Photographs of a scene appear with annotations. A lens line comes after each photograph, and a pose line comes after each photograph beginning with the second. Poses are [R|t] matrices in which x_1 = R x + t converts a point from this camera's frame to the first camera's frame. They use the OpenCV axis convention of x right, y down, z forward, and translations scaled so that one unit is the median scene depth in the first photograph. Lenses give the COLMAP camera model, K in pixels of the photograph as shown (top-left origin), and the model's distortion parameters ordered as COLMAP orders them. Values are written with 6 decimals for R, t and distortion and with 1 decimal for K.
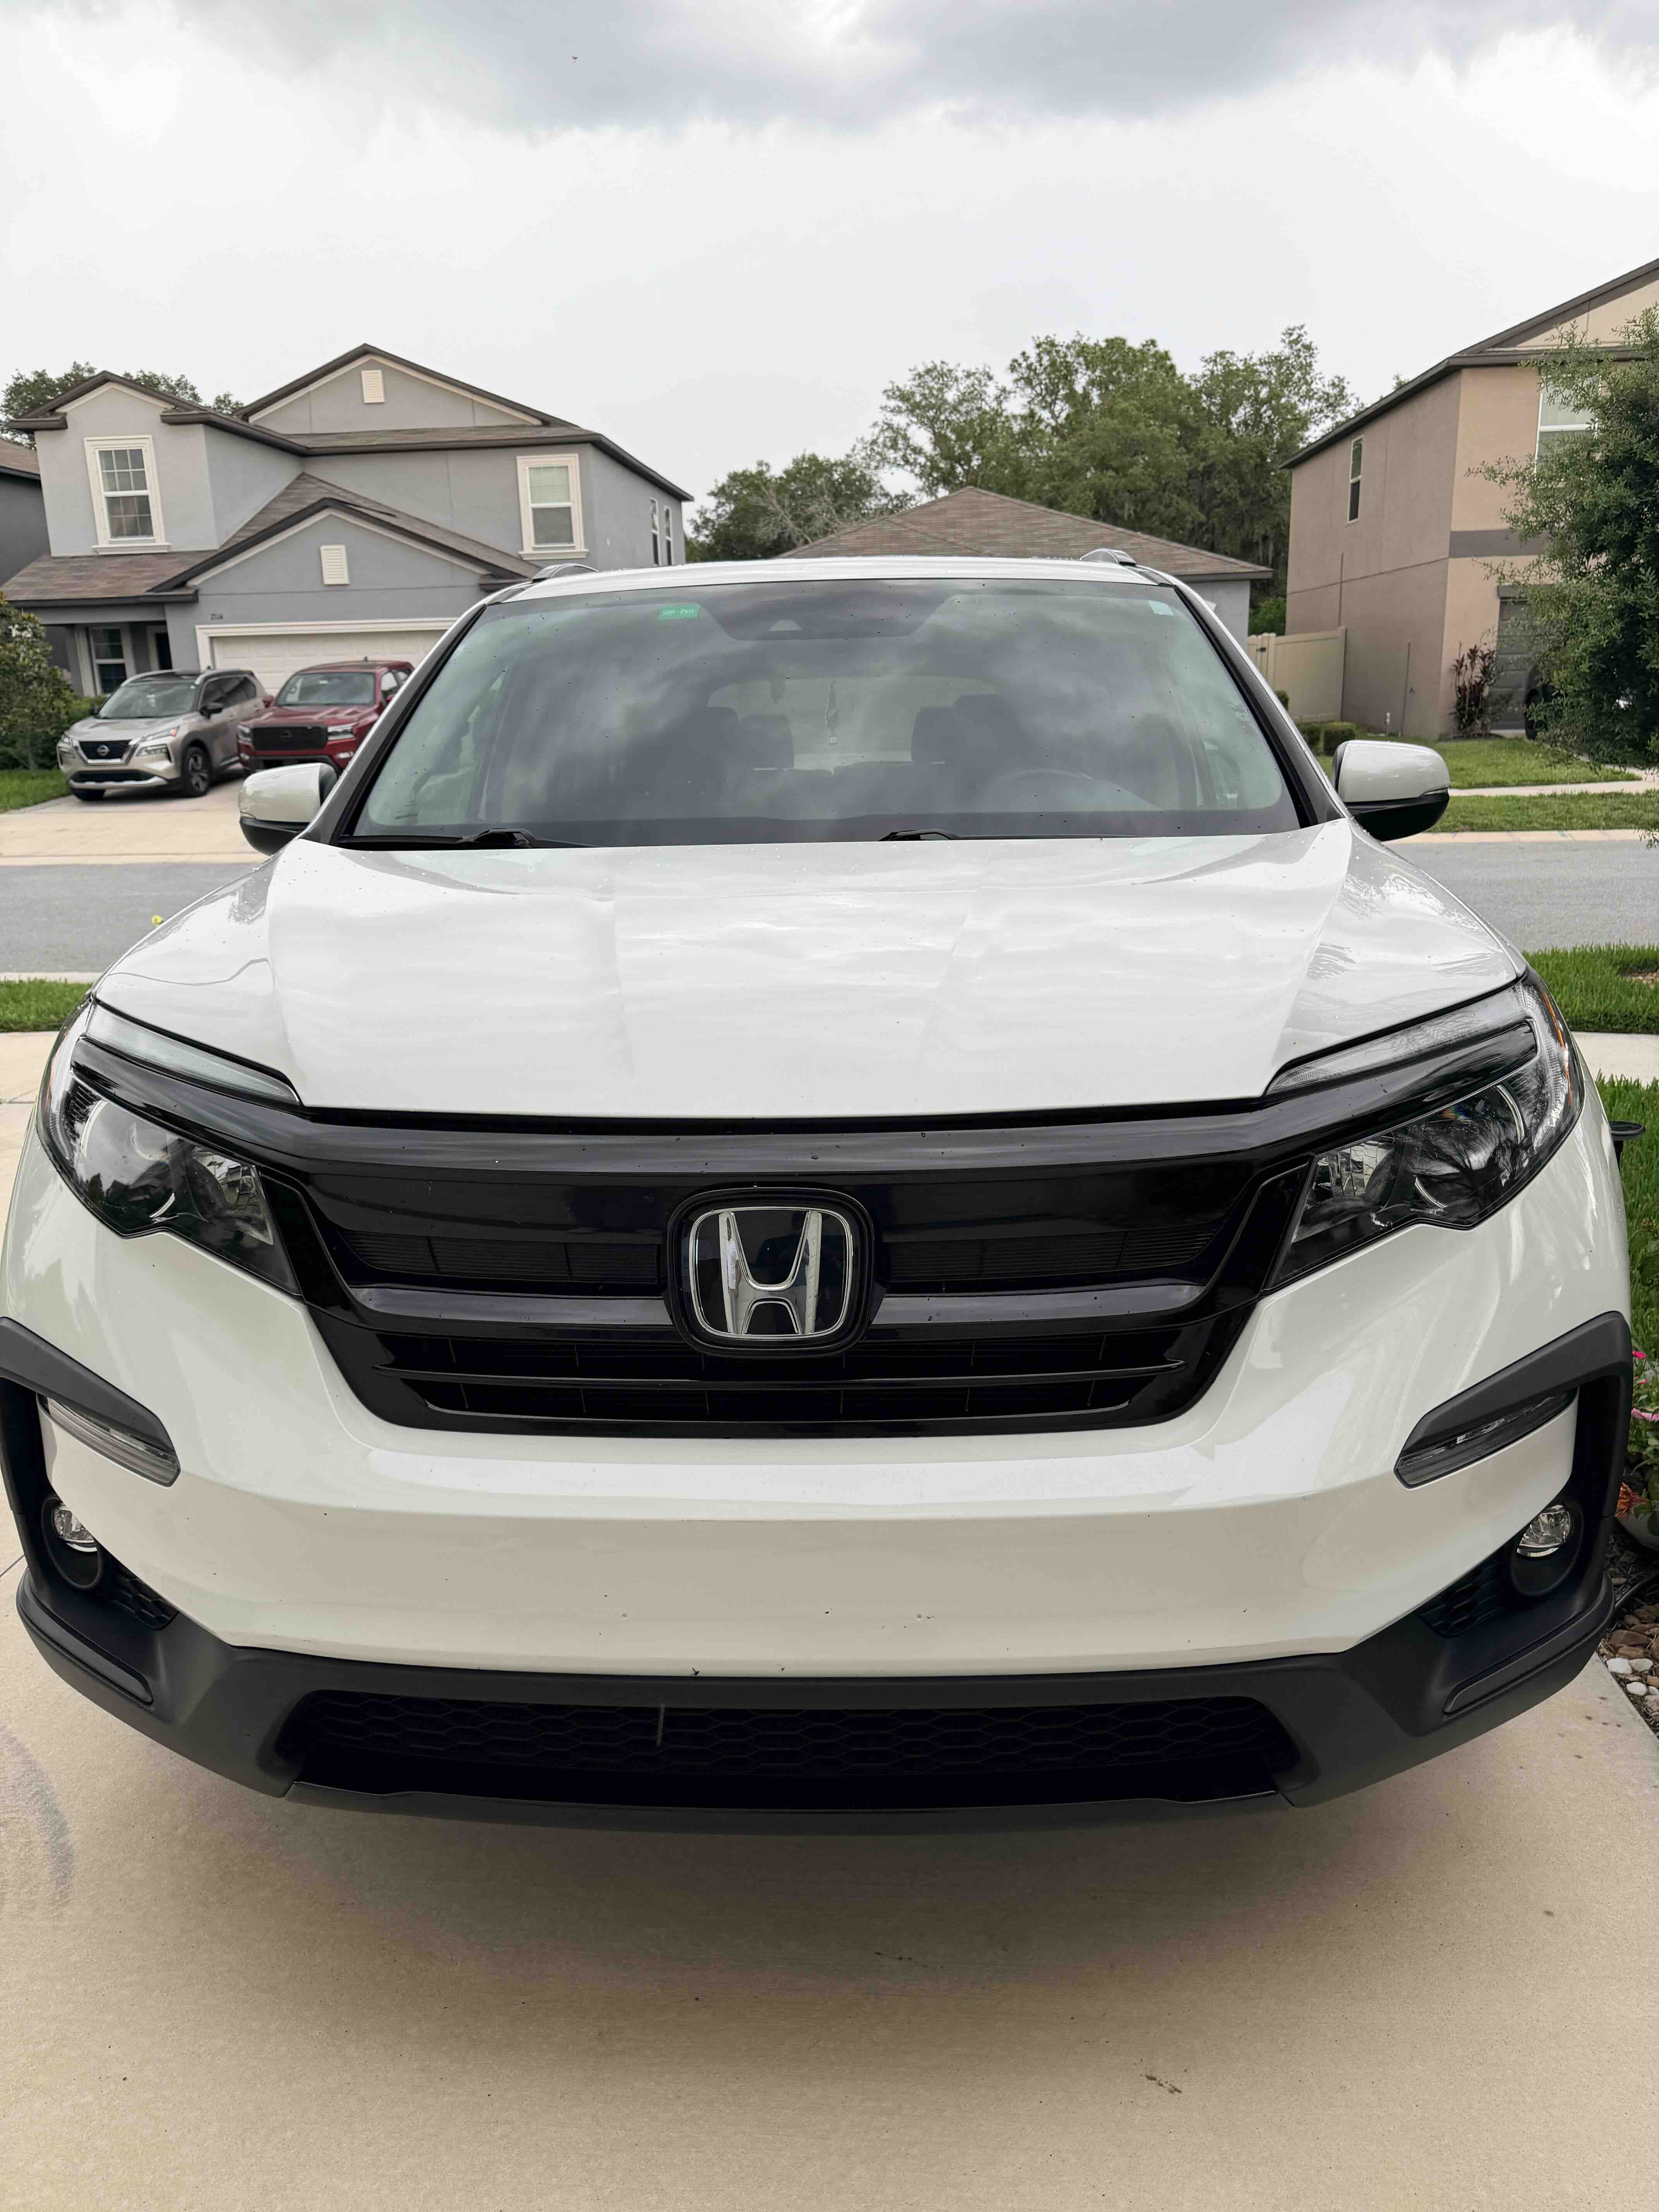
lens RADIAL K [[1575.5, 0, 829.5], [0, 1575.5, 1106.0], [0, 0, 1]] dist [-0.003732, -0.004573]
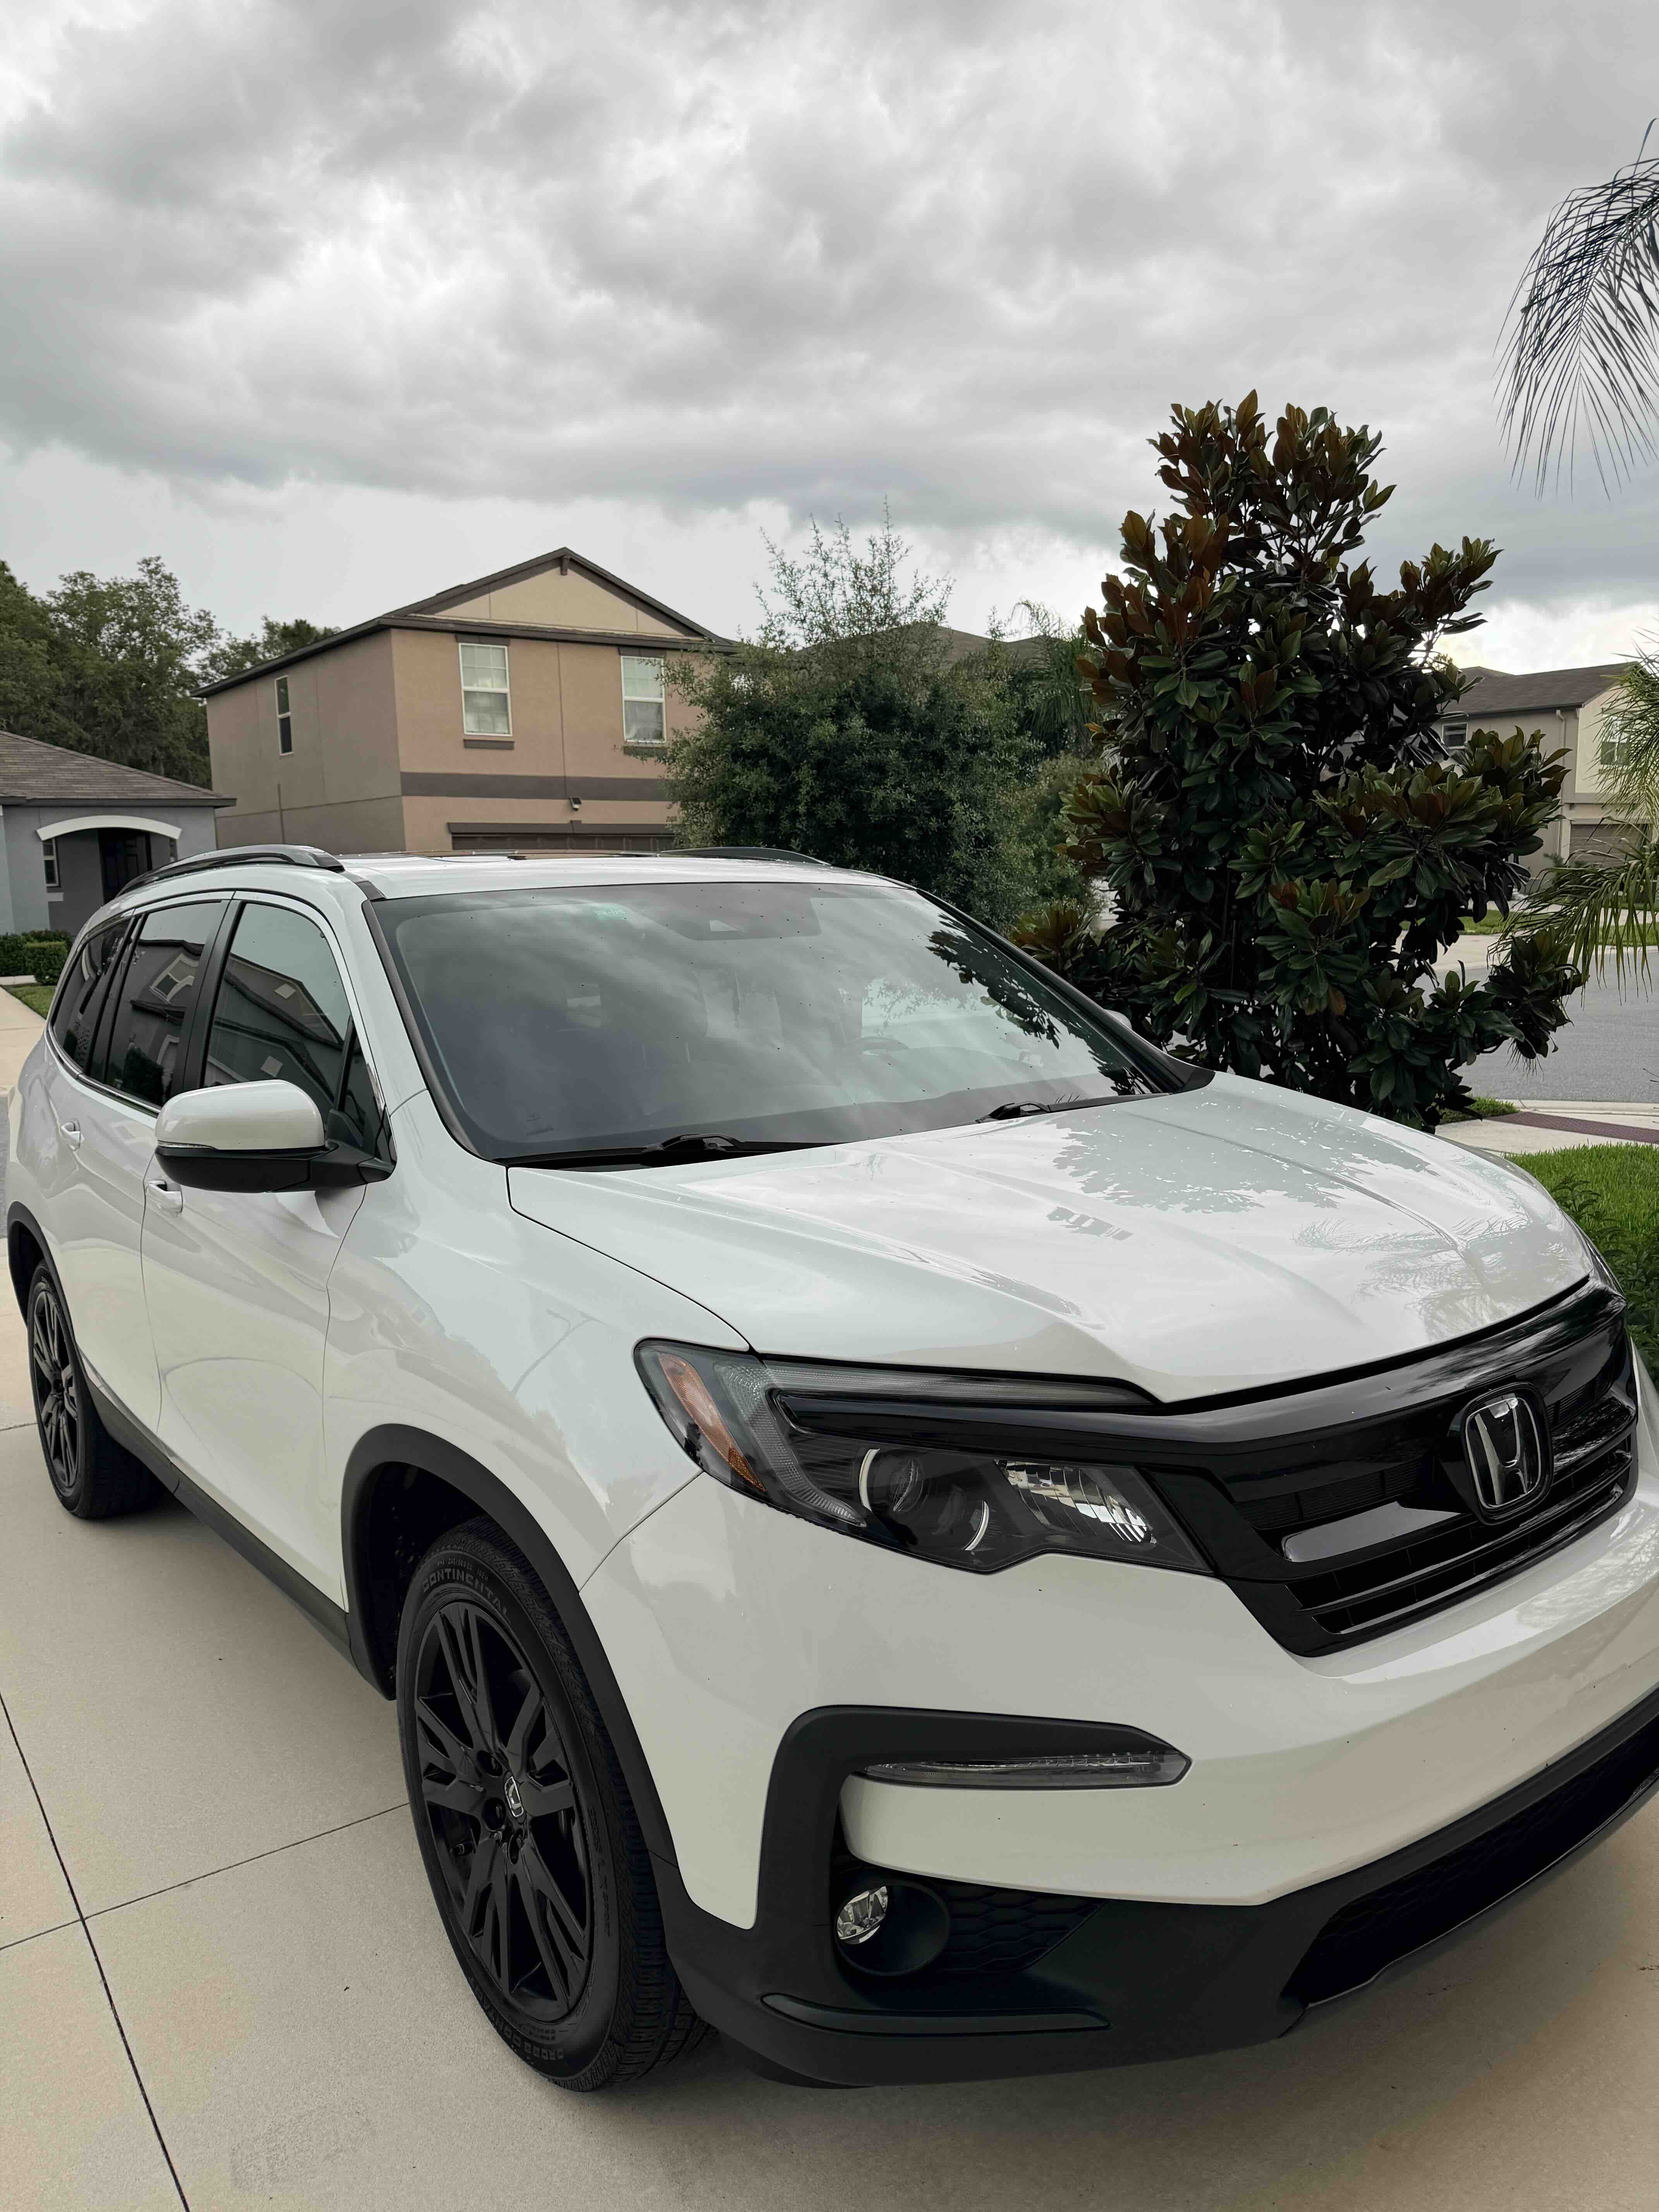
lens RADIAL K [[1575.5, 0, 829.5], [0, 1575.5, 1106.0], [0, 0, 1]] dist [-0.003732, -0.004573]
pose [[0.780042, -0.074952, 0.621221, -0.103299], [0.156152, 0.984706, -0.077266, -0.013823], [-0.605929, 0.157275, 0.779817, 0.020088]]
